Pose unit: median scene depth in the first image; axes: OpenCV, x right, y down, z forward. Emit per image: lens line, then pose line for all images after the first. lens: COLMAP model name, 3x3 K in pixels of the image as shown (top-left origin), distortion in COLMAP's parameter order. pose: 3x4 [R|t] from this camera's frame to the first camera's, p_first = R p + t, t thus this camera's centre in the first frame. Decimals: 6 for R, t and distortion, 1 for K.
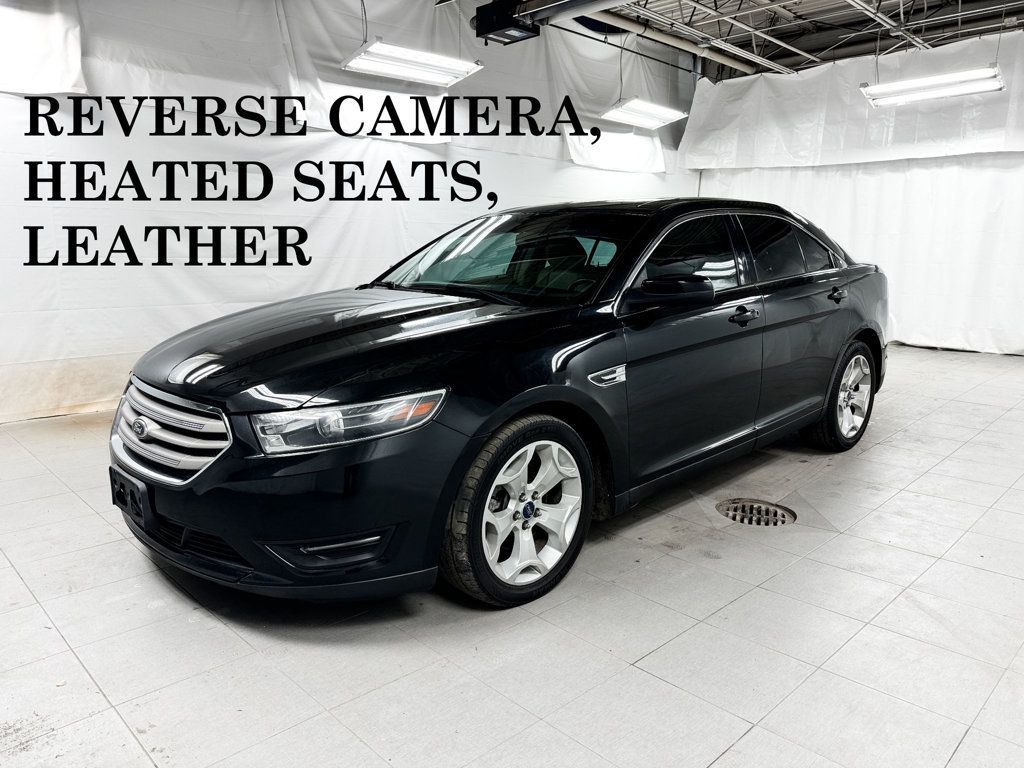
lens RADIAL K [[721.8, 0, 512.0], [0, 721.8, 384.0], [0, 0, 1]] dist [0.036299, -0.043016]
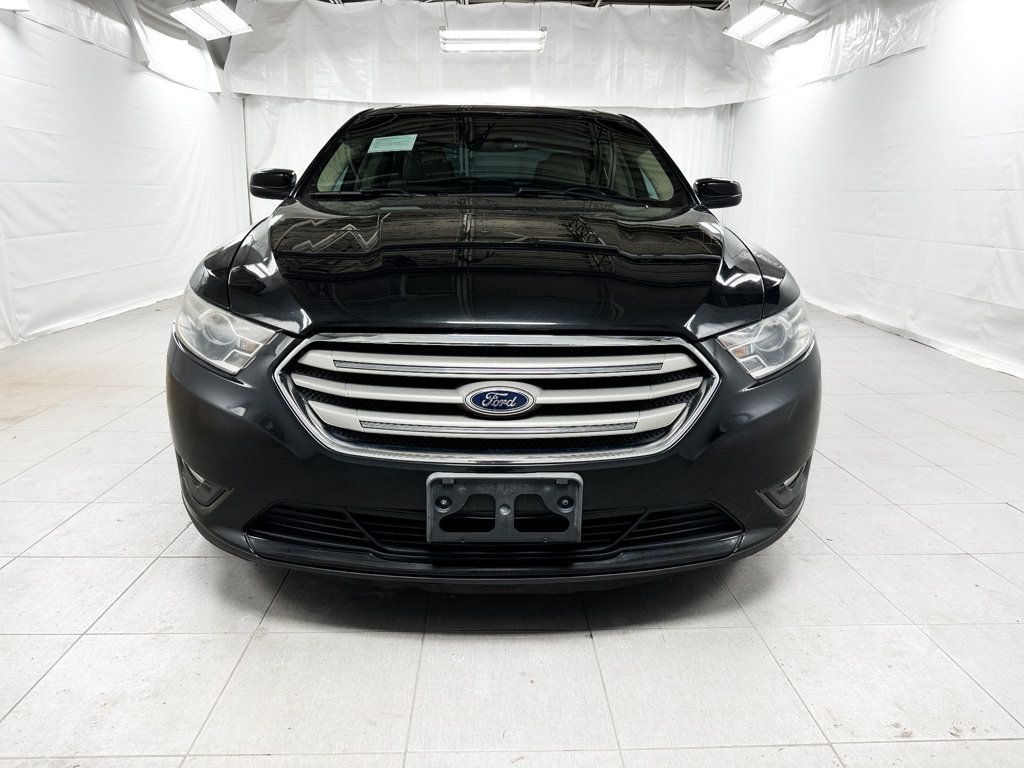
lens RADIAL K [[721.8, 0, 512.0], [0, 721.8, 384.0], [0, 0, 1]] dist [0.036299, -0.043016]
pose [[0.671966, -0.180300, 0.718299, -0.259343], [0.135079, 0.983481, 0.120497, -0.006007], [-0.728159, 0.016057, 0.685220, 0.158633]]
